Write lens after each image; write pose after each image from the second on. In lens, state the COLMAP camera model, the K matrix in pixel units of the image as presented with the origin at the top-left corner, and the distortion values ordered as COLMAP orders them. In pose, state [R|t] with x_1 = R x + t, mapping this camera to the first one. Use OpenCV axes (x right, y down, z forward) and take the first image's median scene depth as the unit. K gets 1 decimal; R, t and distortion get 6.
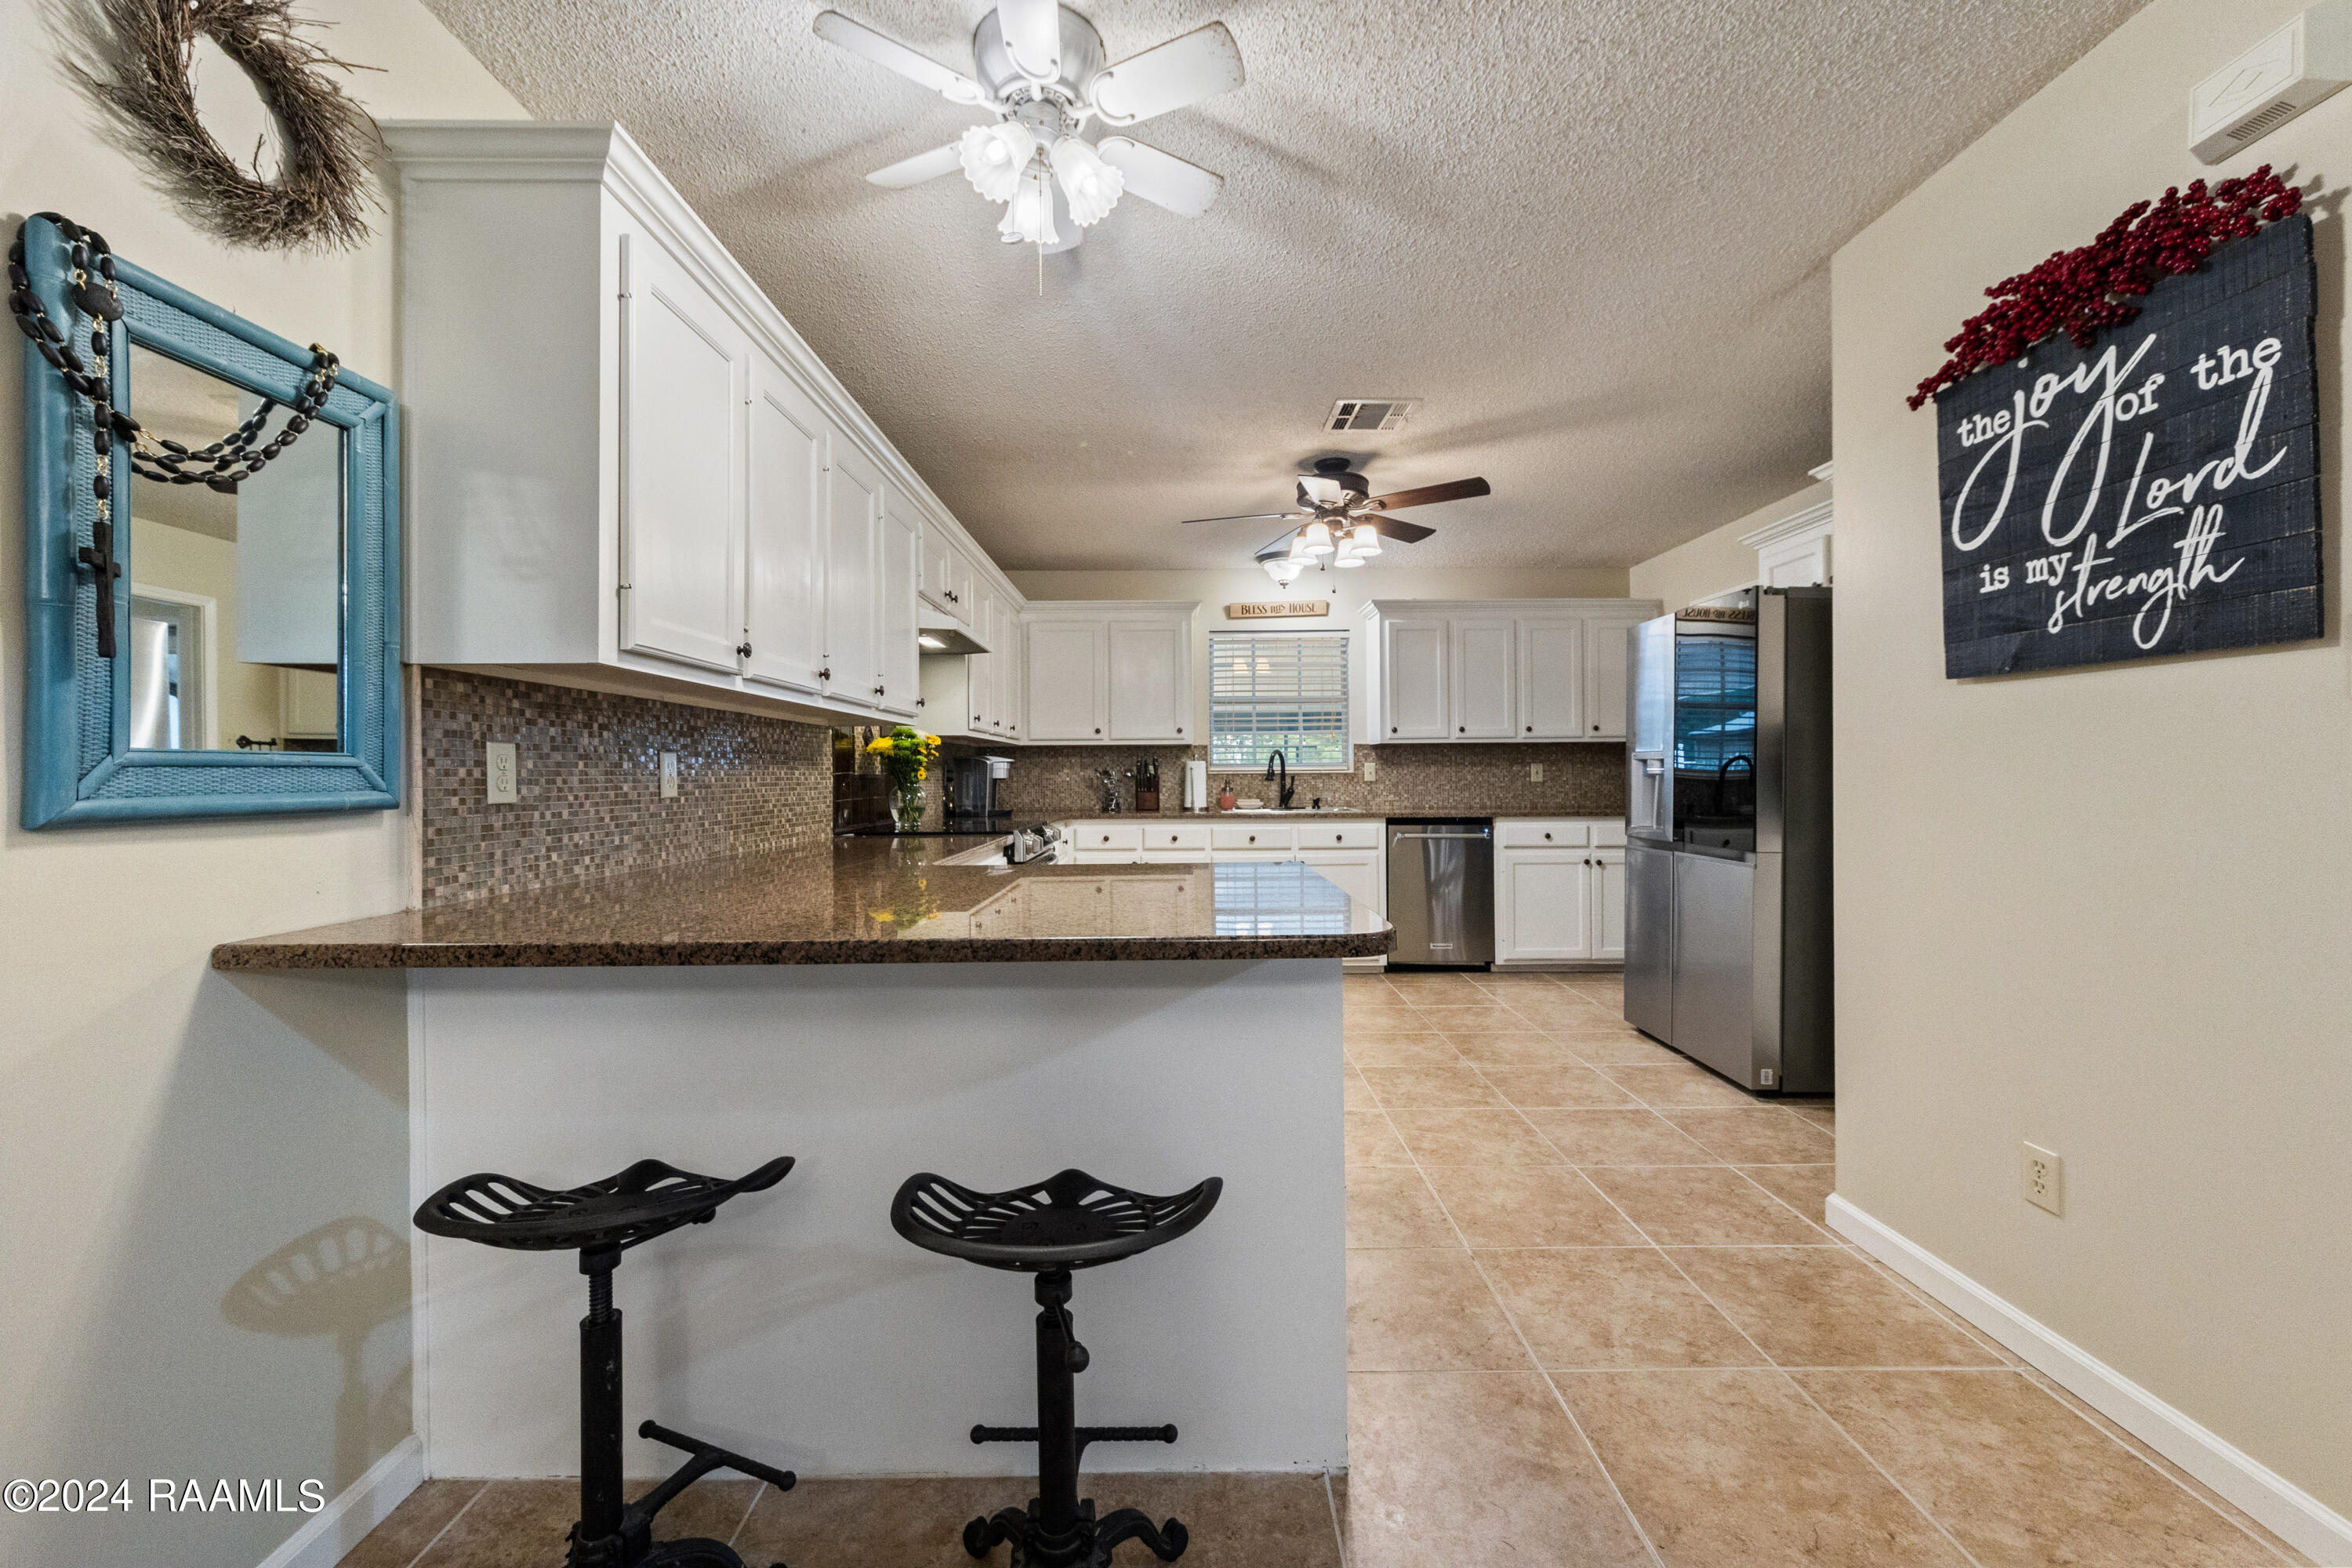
lens RADIAL K [[936.1, 0, 1186.8], [0, 936.1, 777.5], [0, 0, 1]] dist [0.000321, 0.000564]
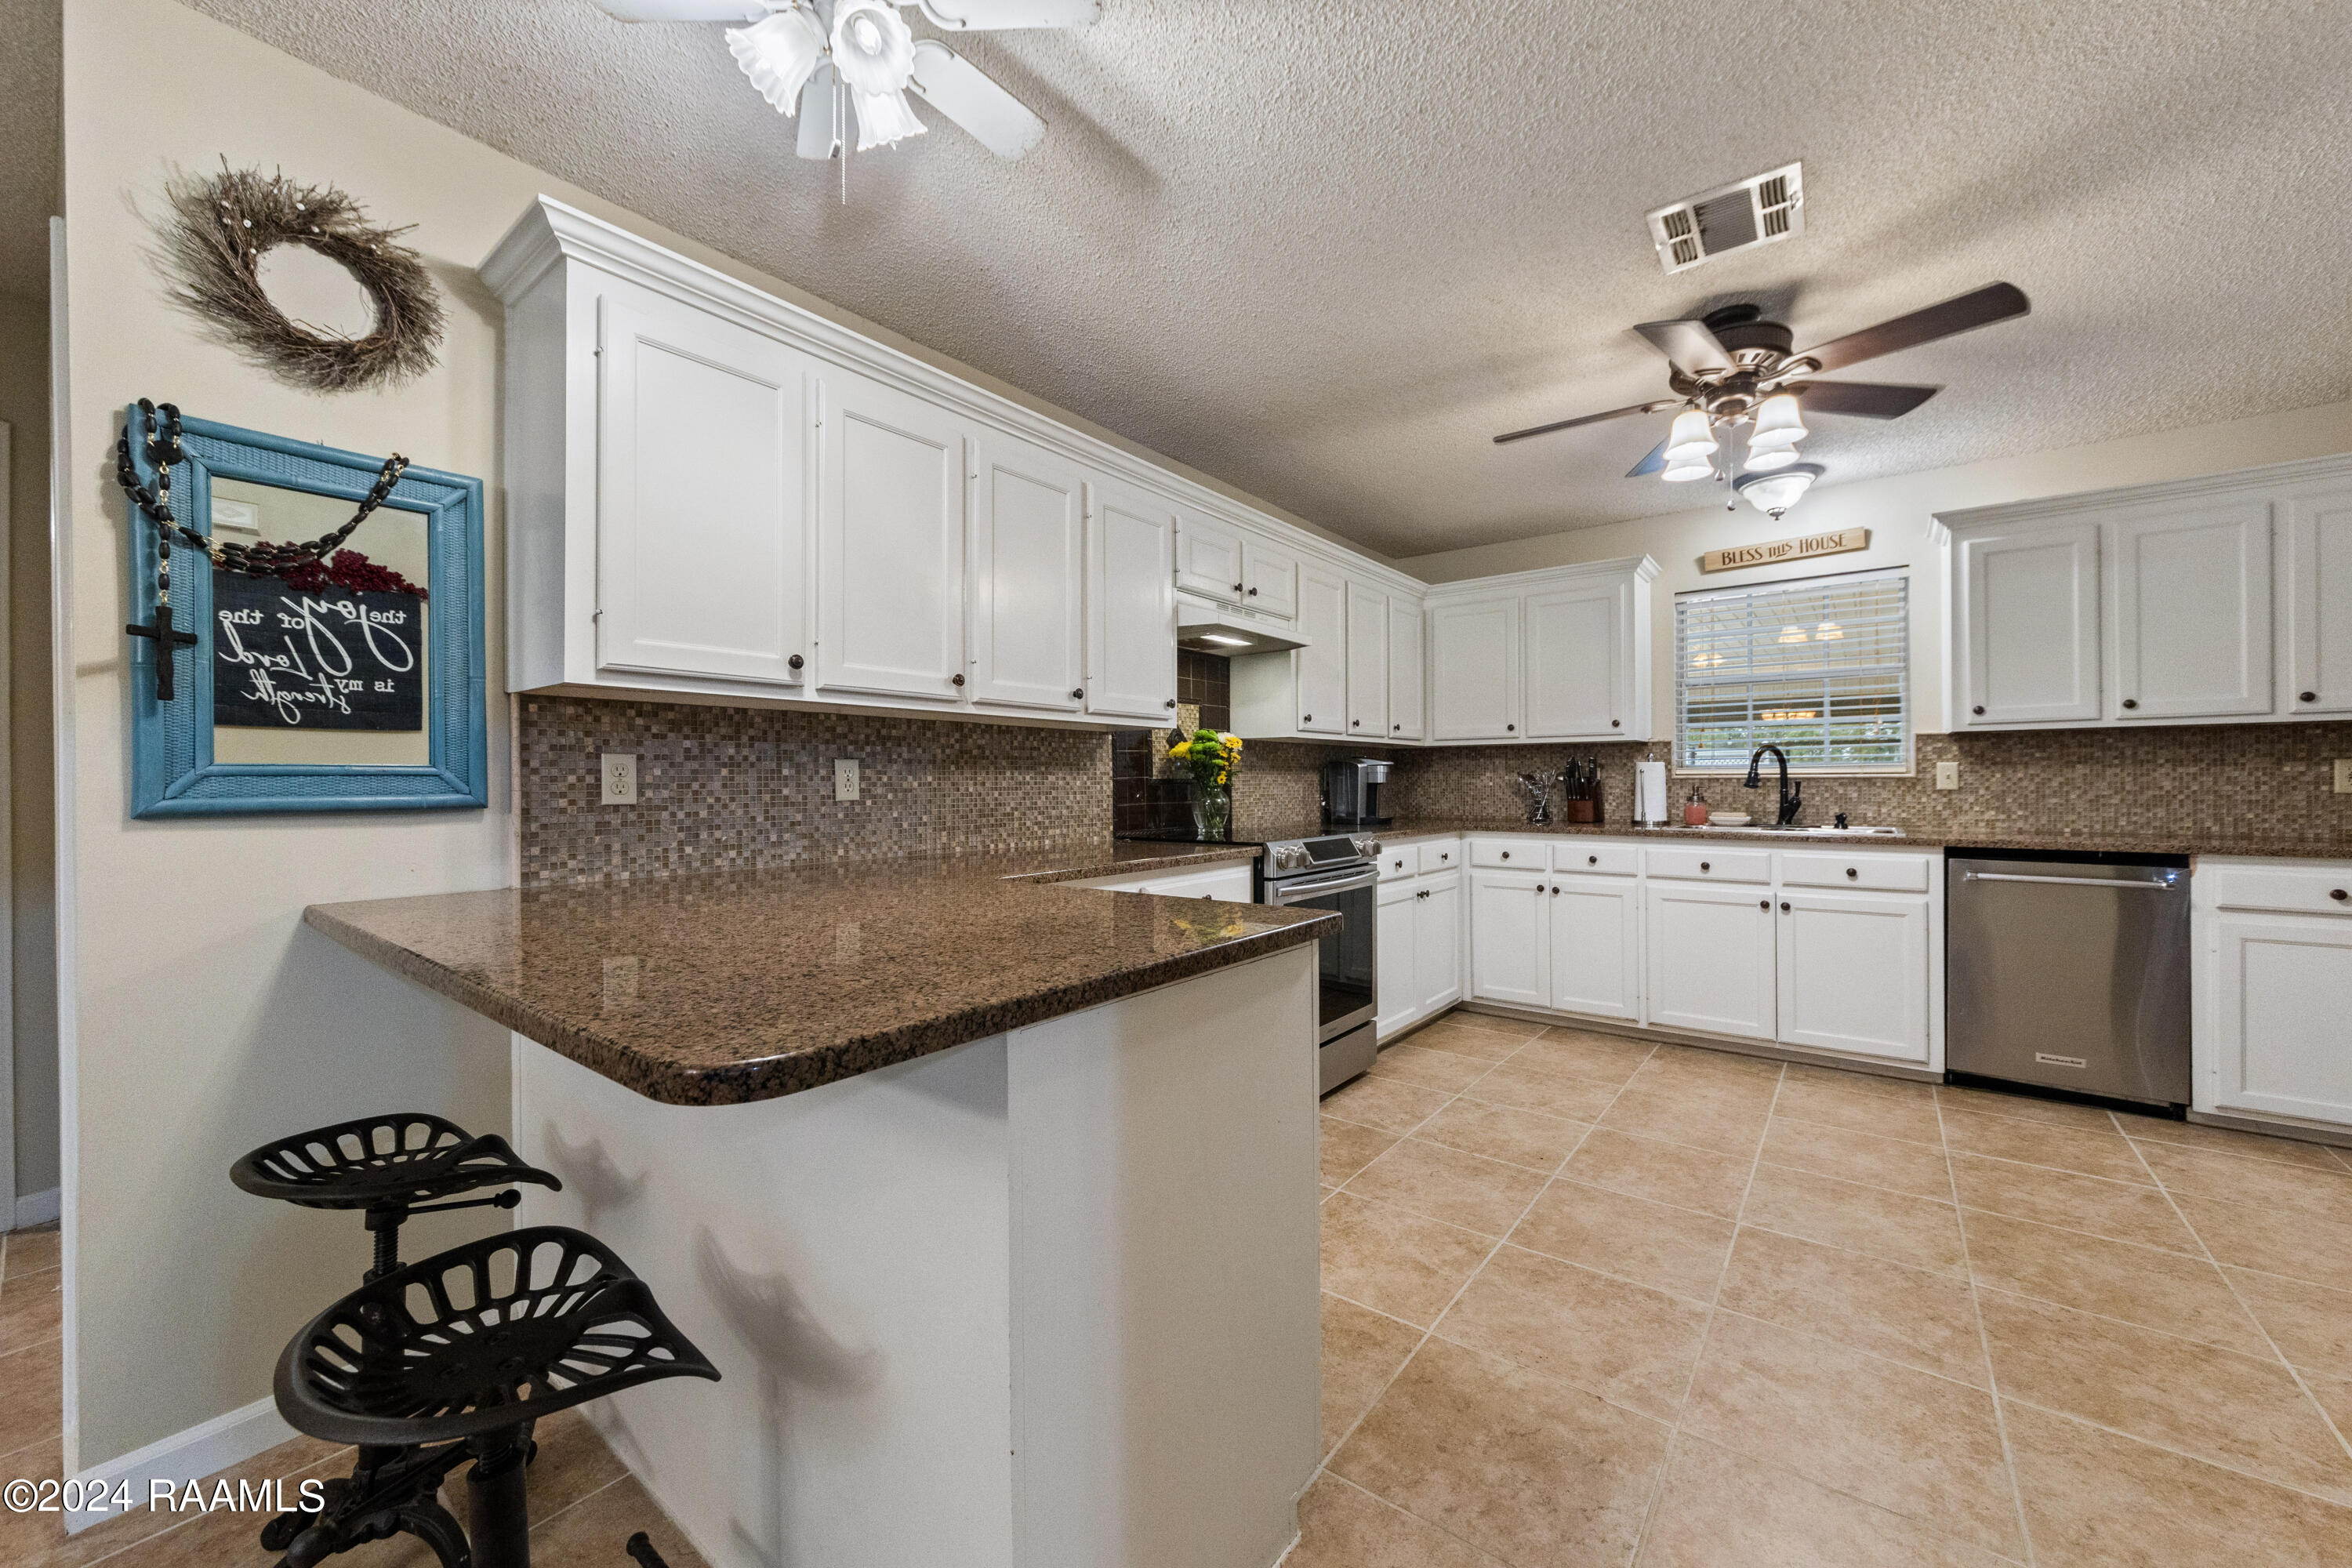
lens RADIAL K [[904.7, 0, 1178.5], [0, 904.7, 783.3], [0, 0, 1]] dist [0.001663, 0.000530]
pose [[0.782754, 0.004349, -0.622316, 0.295709], [-0.002239, 0.999989, 0.004172, -0.003128], [0.622327, -0.001872, 0.782755, 0.281336]]
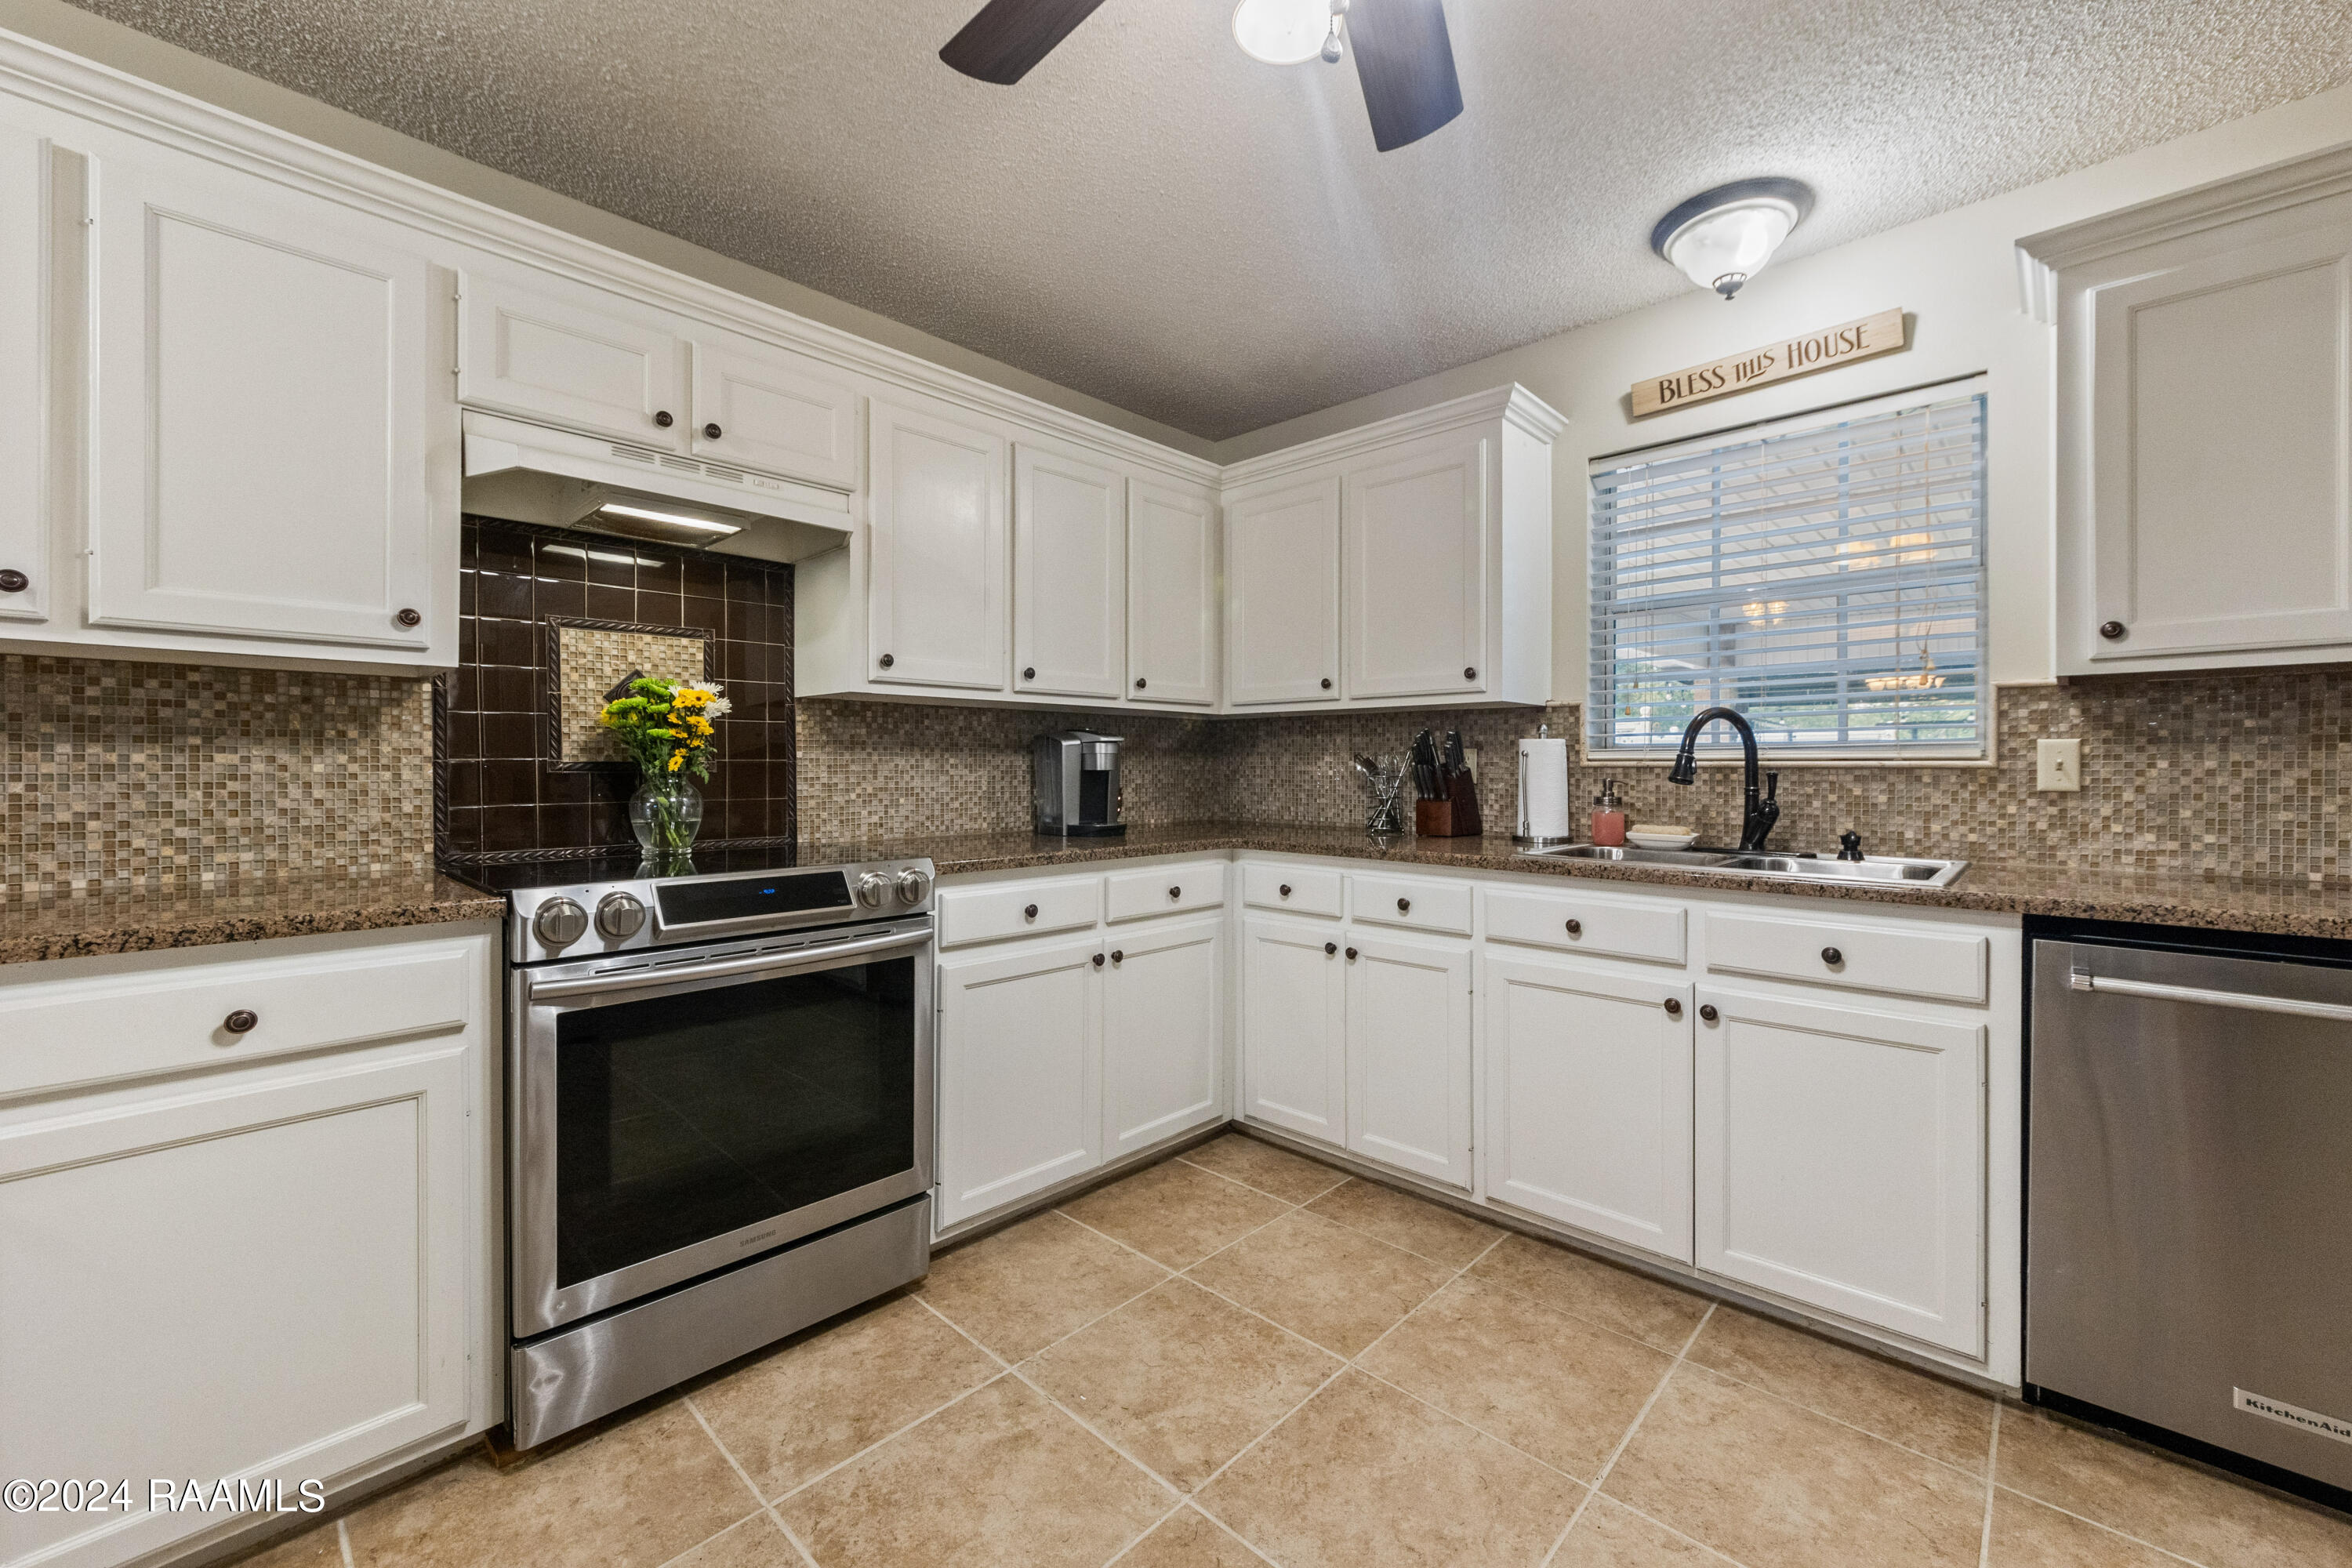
lens RADIAL K [[950.5, 0, 1172.5], [0, 950.5, 769.1], [0, 0, 1]] dist [-0.001173, 0.002920]
pose [[0.714958, 0.009643, -0.699100, 0.363562], [-0.008265, 0.999952, 0.005340, -0.005384], [0.699118, 0.001960, 0.715004, 0.909496]]
